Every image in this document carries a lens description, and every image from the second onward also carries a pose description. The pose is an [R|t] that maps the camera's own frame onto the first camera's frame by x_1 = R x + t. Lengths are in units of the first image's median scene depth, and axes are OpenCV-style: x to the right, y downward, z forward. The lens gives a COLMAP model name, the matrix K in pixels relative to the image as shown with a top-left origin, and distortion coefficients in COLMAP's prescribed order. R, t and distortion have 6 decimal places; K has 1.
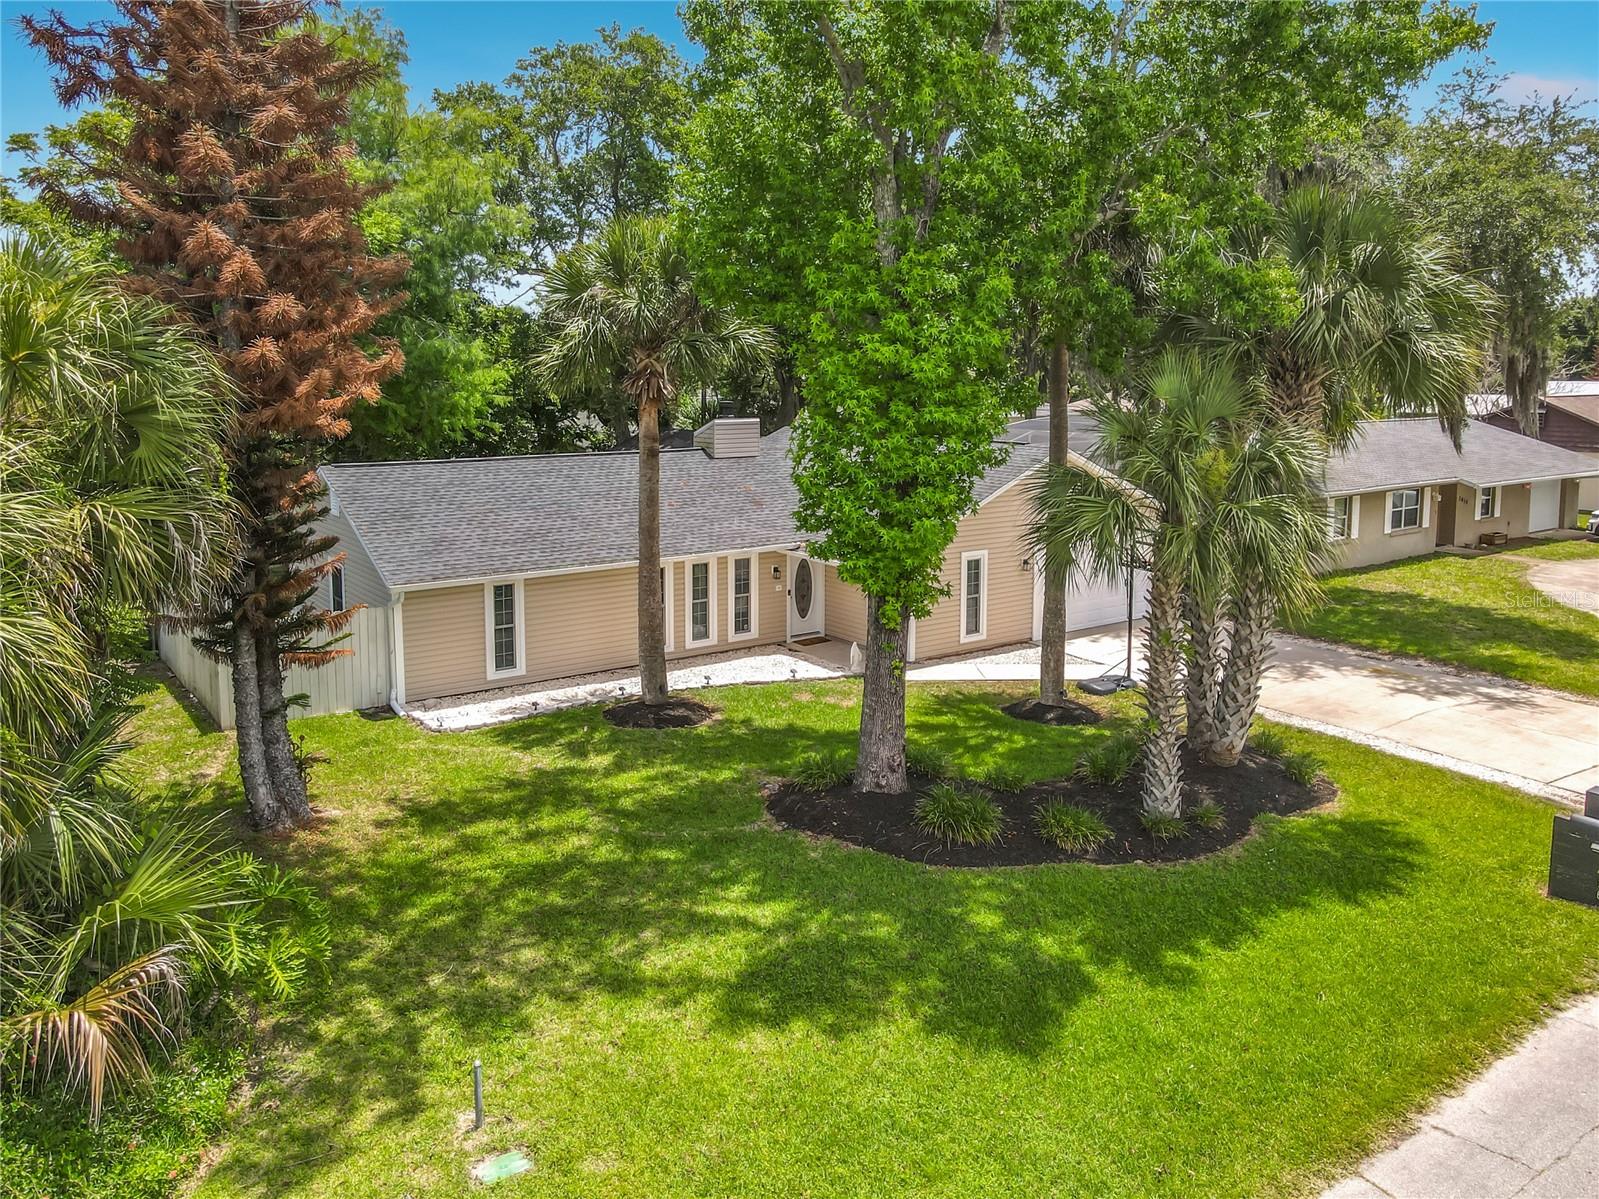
lens RADIAL K [[1179.8, 0, 804.3], [0, 1179.8, 521.4], [0, 0, 1]] dist [0.029422, 0.001000]
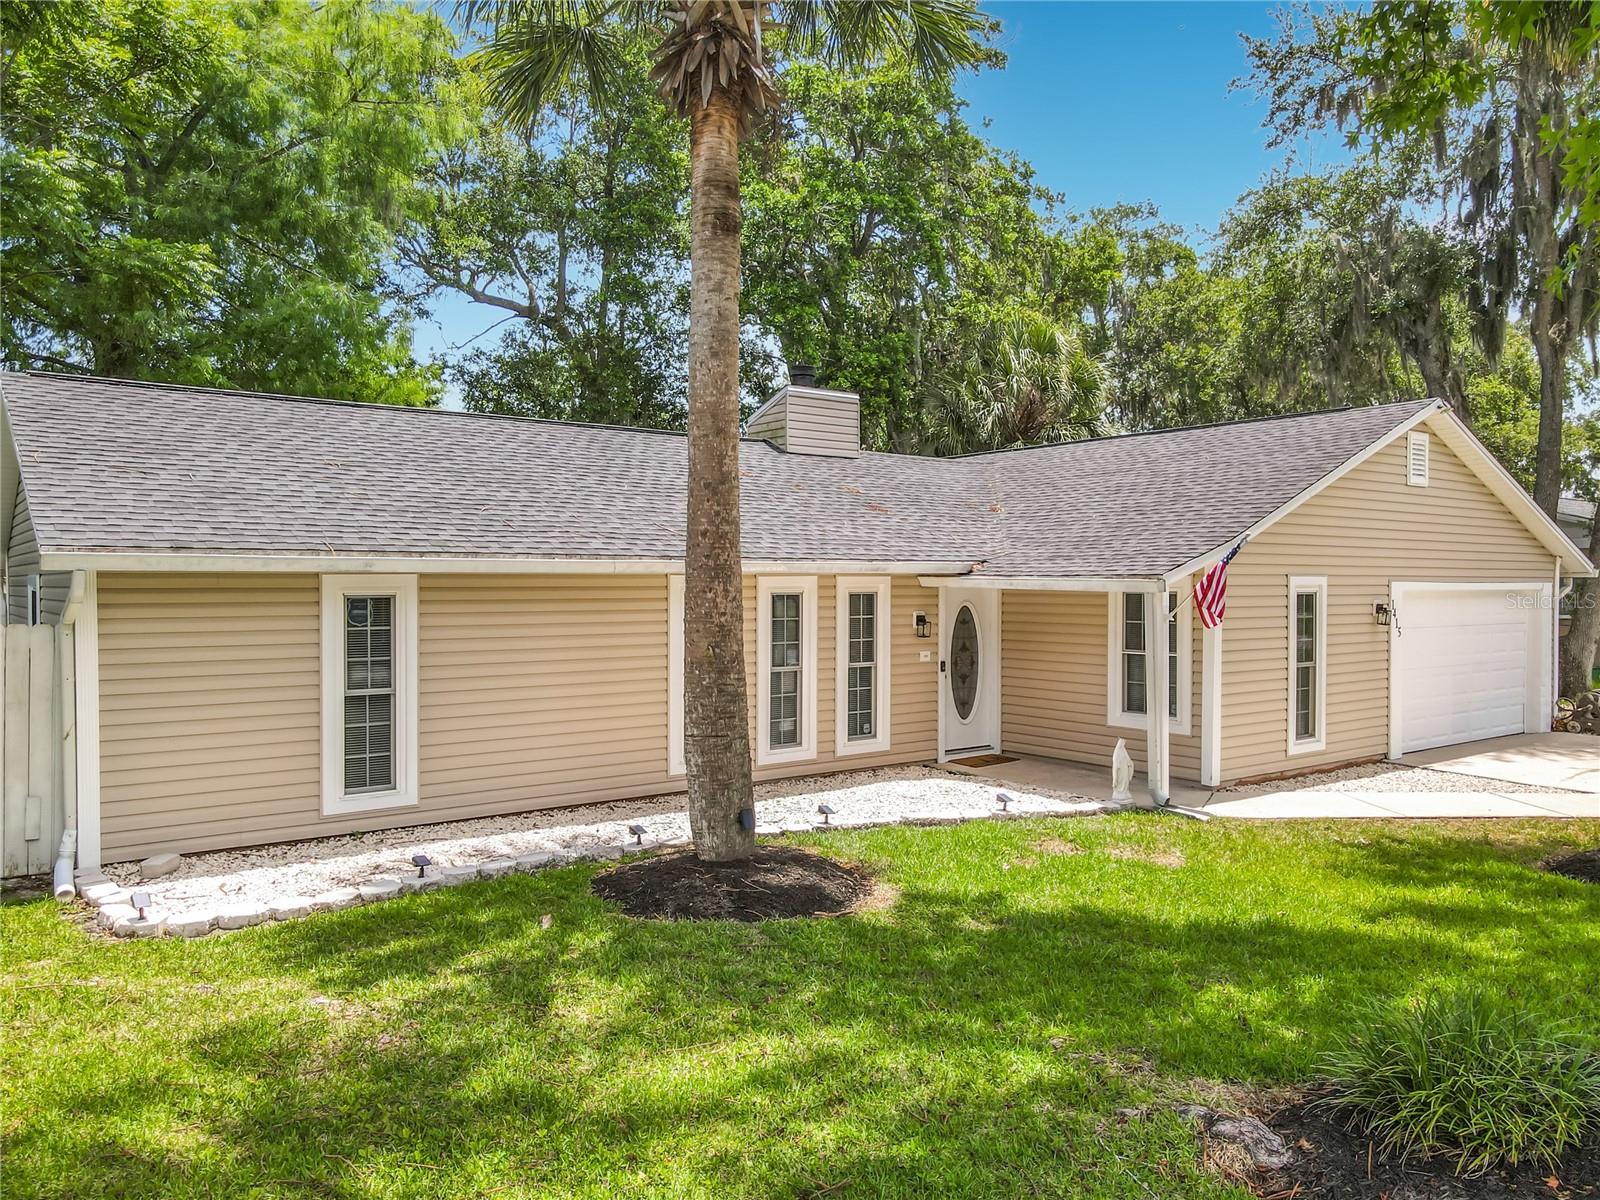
lens RADIAL K [[1162.1, 0, 800.0], [0, 1162.1, 600.0], [0, 0, 1]] dist [0.022237, 0.003471]
pose [[0.999856, -0.005444, 0.016063, -0.096844], [0.007222, 0.993594, -0.112778, 0.101318], [-0.015346, 0.112878, 0.993490, 0.543709]]
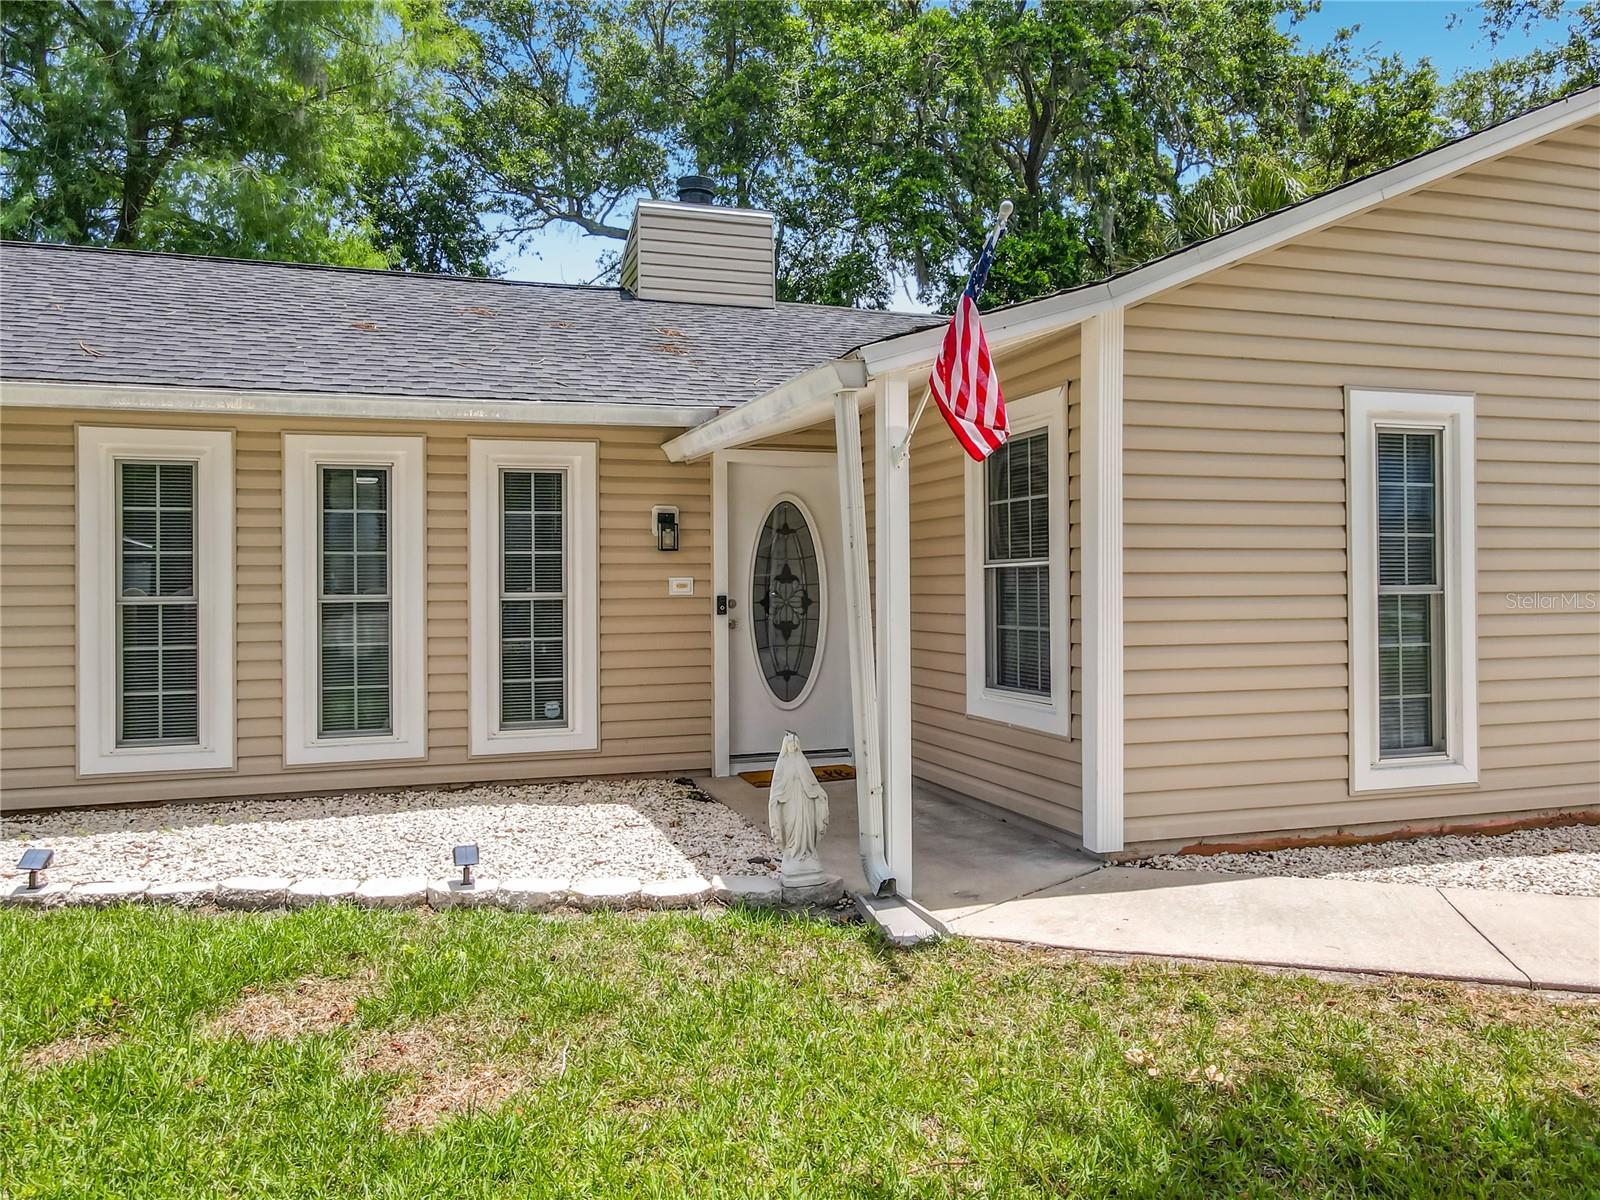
lens RADIAL K [[1162.1, 0, 800.0], [0, 1162.1, 600.0], [0, 0, 1]] dist [0.022237, 0.003471]
pose [[0.951015, -0.010638, -0.308962, 0.110747], [-0.026223, 0.993030, -0.114910, 0.105074], [0.308031, 0.117383, 0.944107, 0.826384]]
